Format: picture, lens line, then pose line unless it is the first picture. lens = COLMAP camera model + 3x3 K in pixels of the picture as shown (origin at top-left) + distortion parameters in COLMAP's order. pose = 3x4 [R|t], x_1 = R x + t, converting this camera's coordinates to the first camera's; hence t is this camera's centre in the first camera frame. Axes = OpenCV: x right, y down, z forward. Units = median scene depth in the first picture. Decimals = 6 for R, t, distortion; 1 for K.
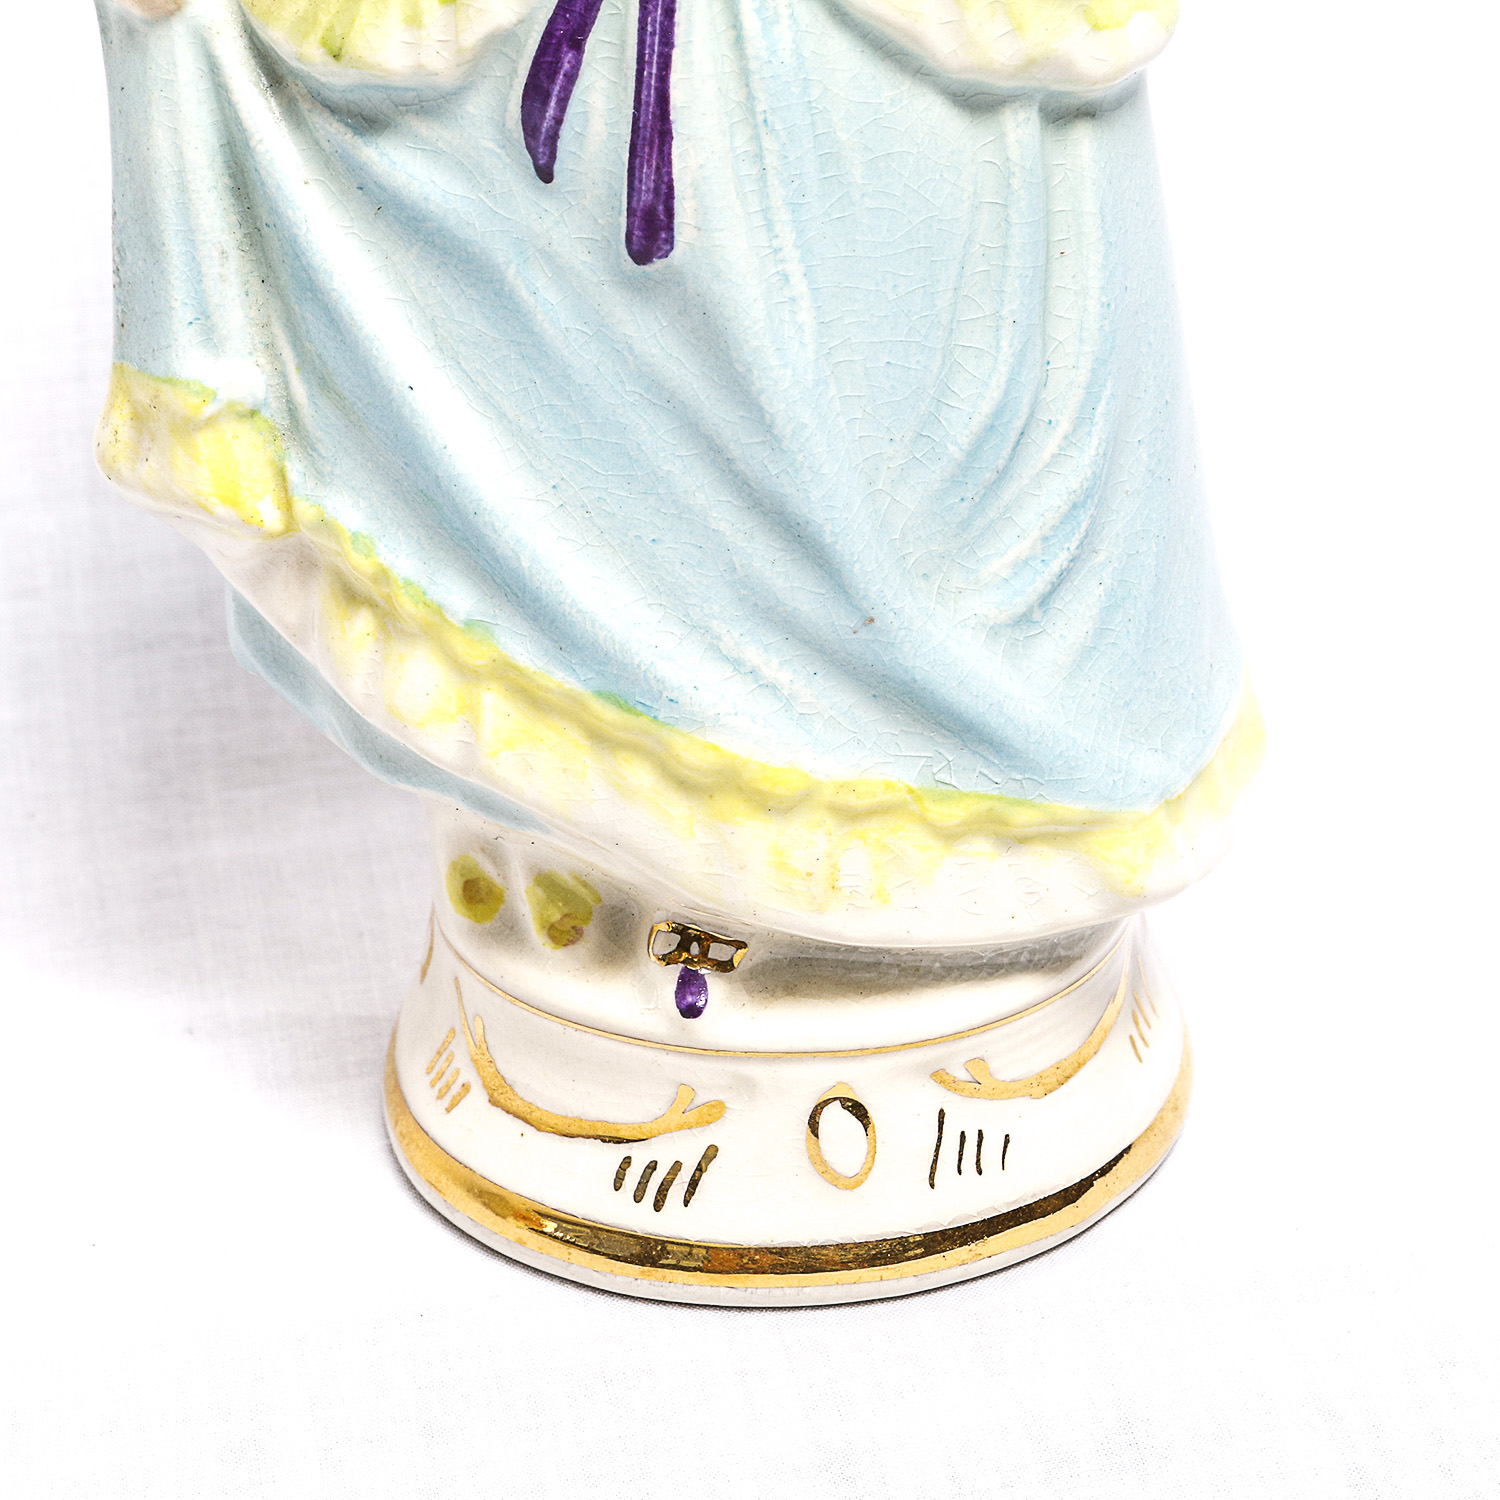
lens RADIAL K [[7595.0, 0, 753.1], [0, 7595.0, 752.2], [0, 0, 1]] dist [-0.000764, 0.000000]
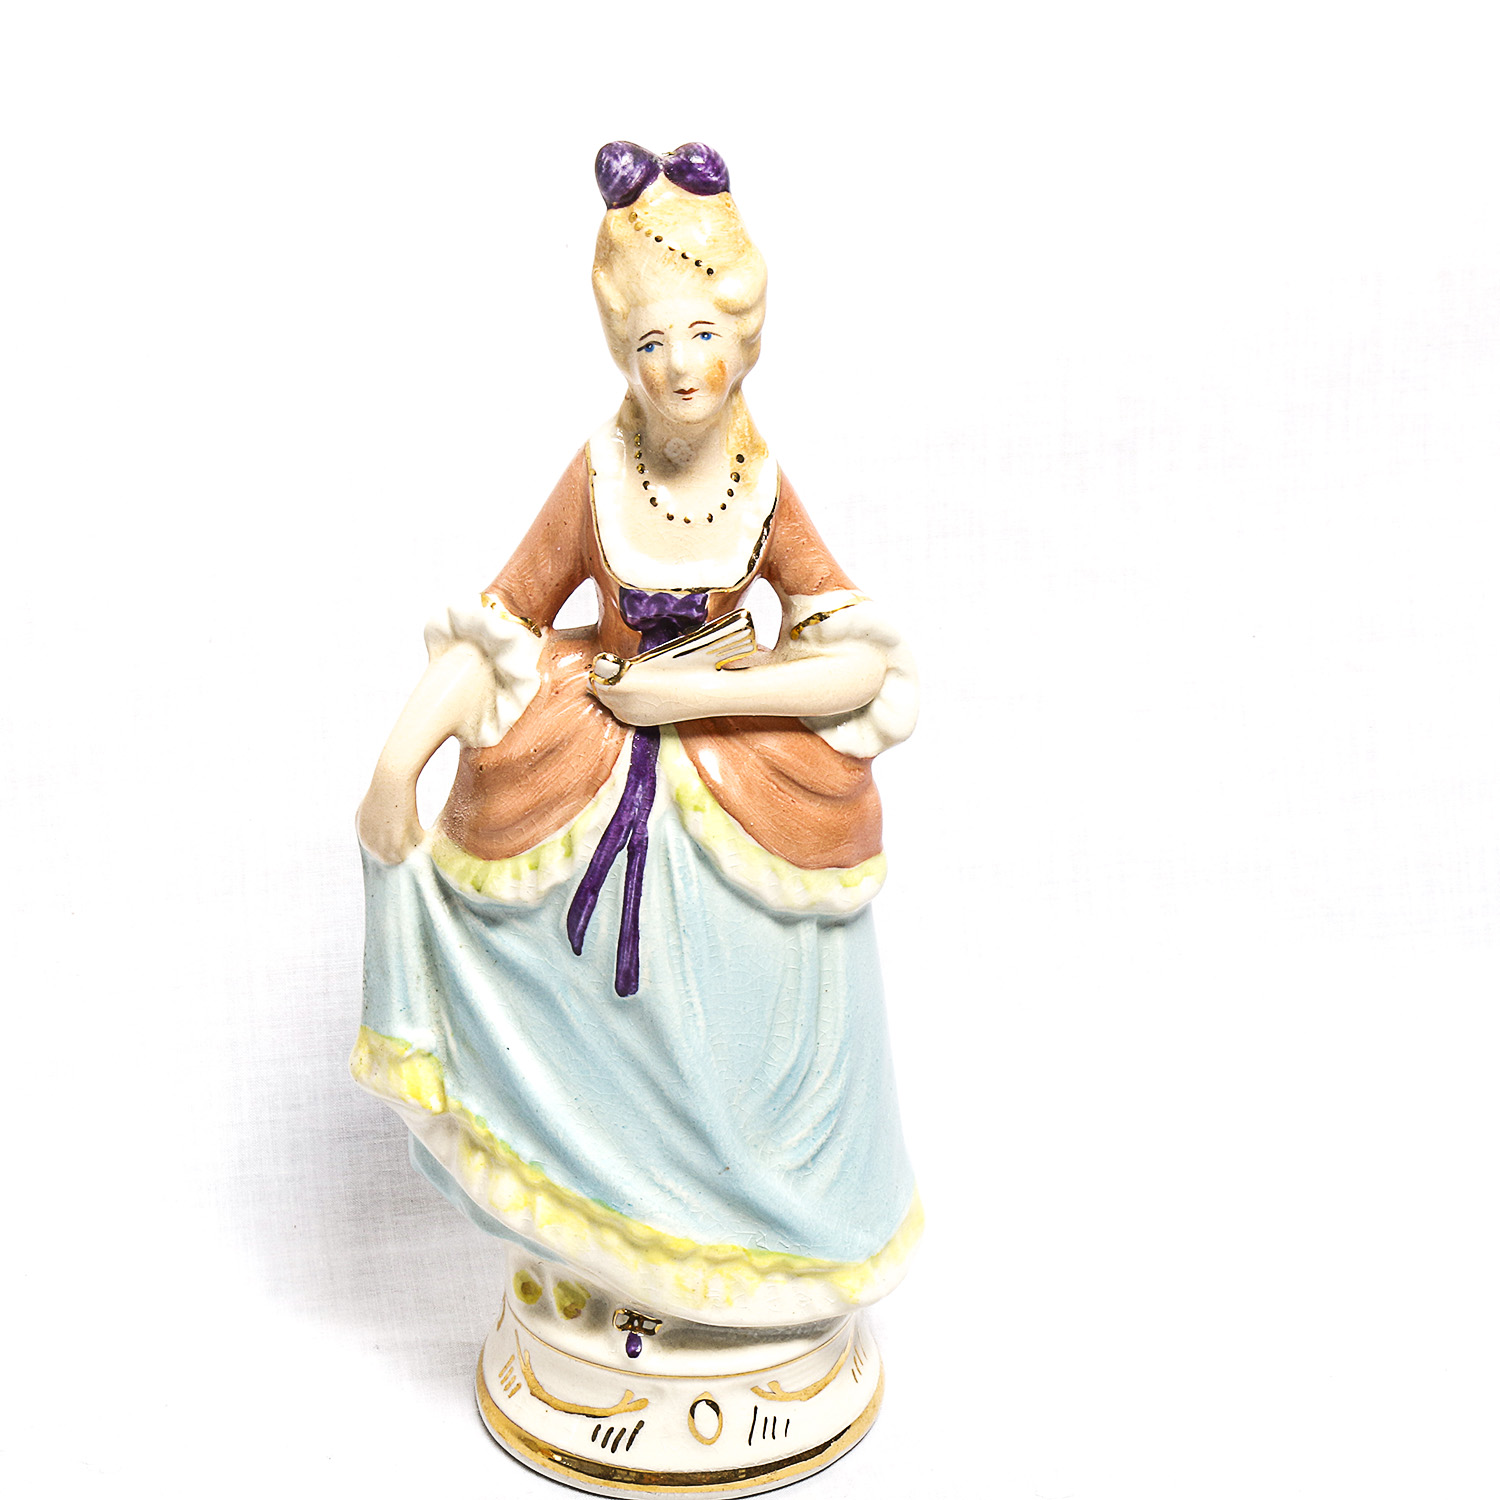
lens RADIAL K [[4314.6, 0, 736.5], [0, 4314.6, 745.1], [0, 0, 1]] dist [-0.006600, 0.000000]
pose [[0.999362, 0.033426, 0.012593, -0.000601], [-0.032083, 0.994967, -0.094927, -0.019992], [-0.015703, 0.094462, 0.995405, -0.166478]]
